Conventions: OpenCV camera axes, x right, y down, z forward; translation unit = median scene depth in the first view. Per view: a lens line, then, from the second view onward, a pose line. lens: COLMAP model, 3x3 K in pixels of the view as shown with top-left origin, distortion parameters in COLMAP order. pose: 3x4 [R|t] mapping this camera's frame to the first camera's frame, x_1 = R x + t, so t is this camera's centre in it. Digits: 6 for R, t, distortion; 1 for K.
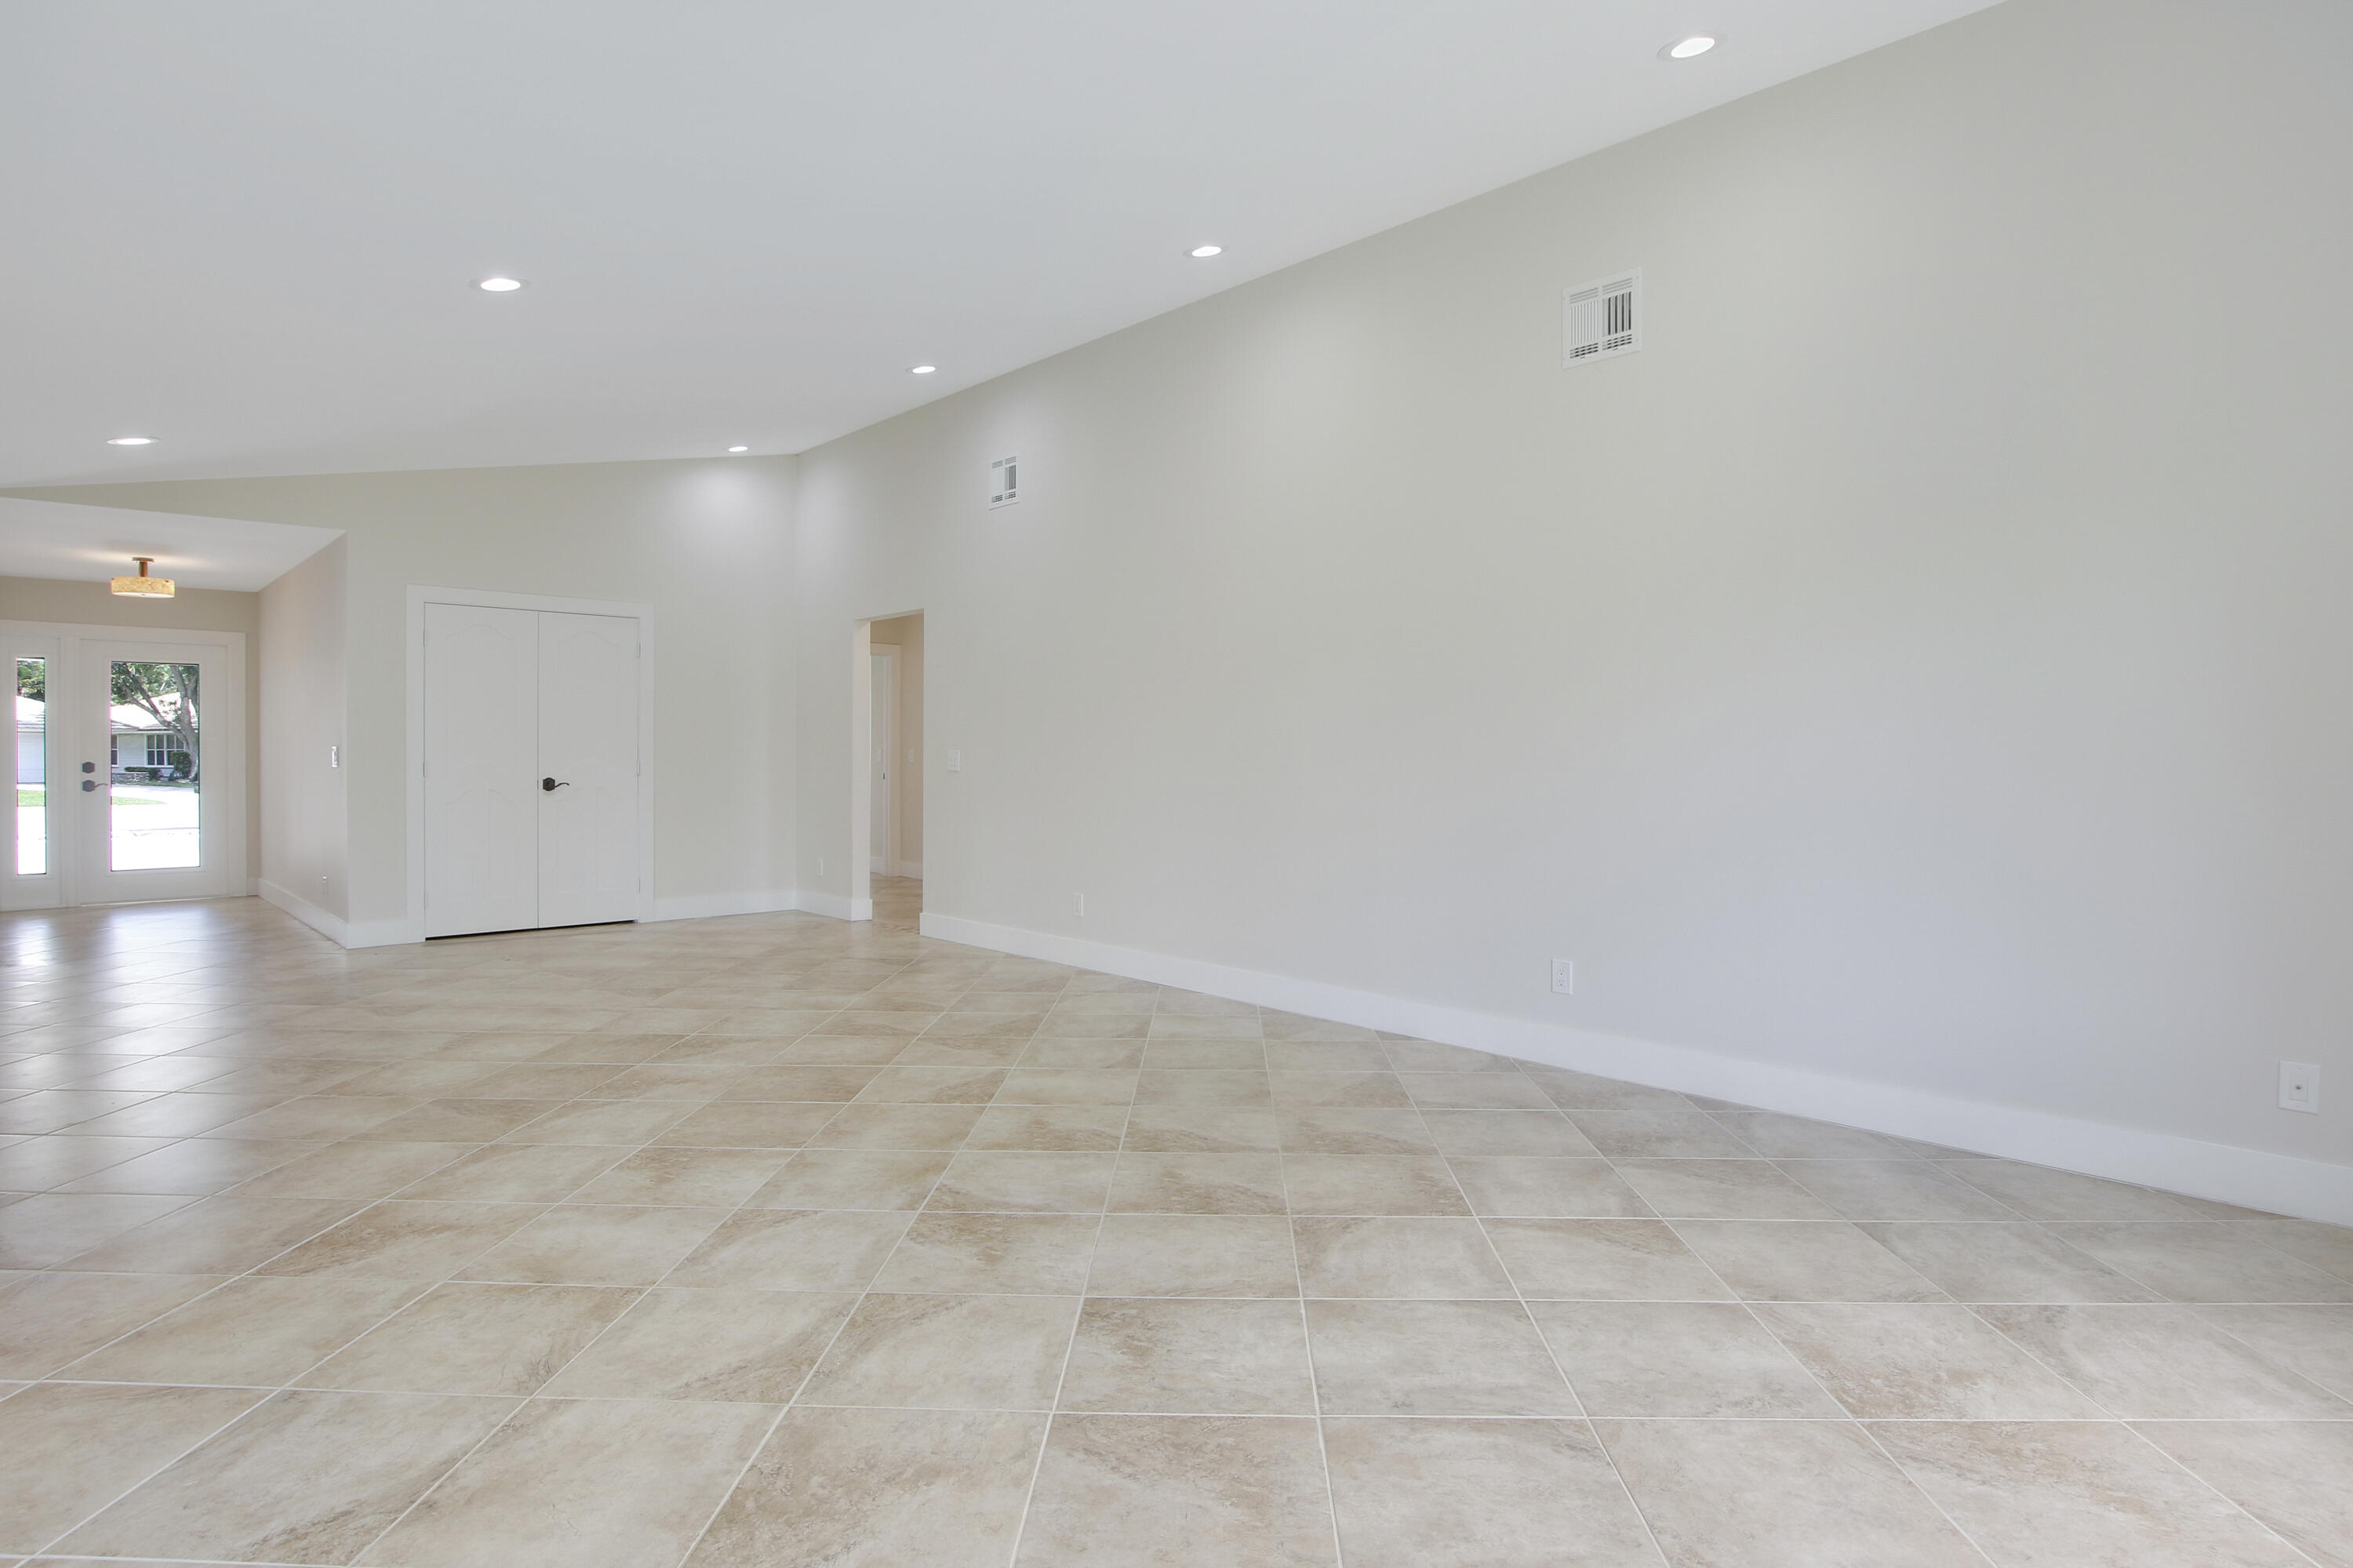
lens RADIAL K [[1220.8, 0, 1183.8], [0, 1220.8, 779.5], [0, 0, 1]] dist [-0.024176, 0.001536]
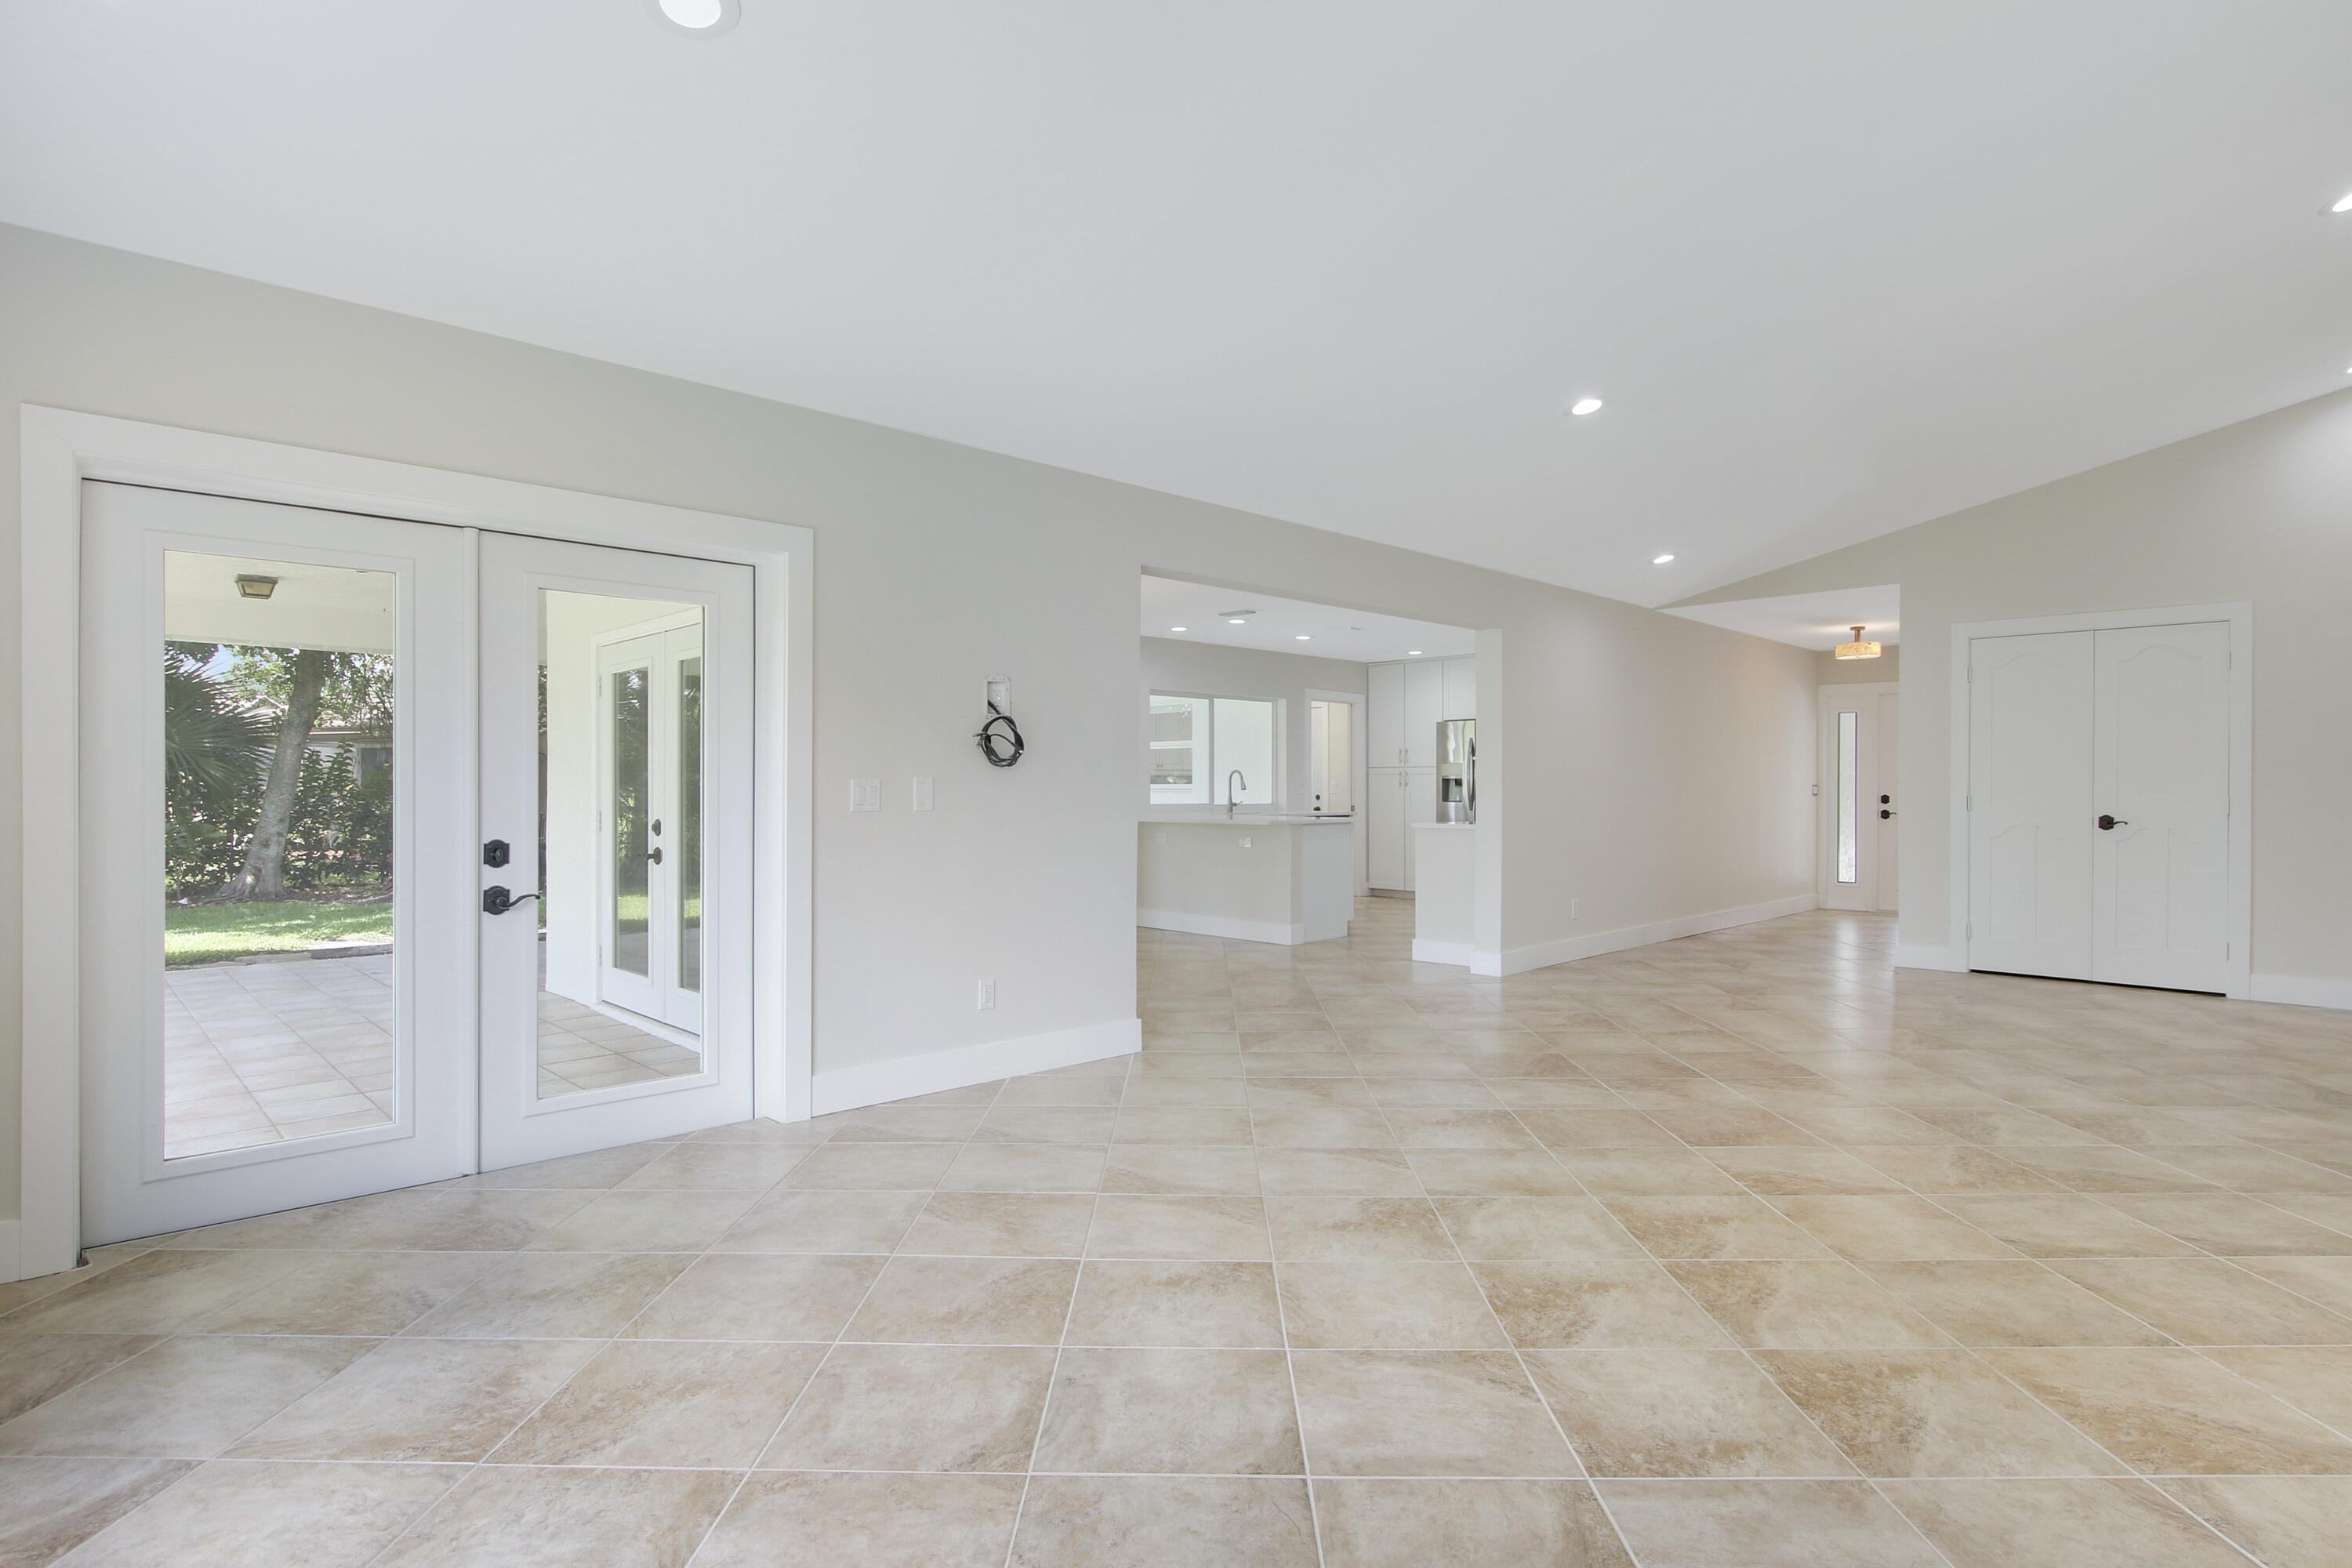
lens RADIAL K [[1220.3, 0, 1169.4], [0, 1220.3, 796.8], [0, 0, 1]] dist [-0.024176, 0.001536]
pose [[0.008011, 0.007499, -0.999940, 0.770257], [-0.025642, 0.999645, 0.007291, -0.007787], [0.999639, 0.025582, 0.008201, 0.654929]]
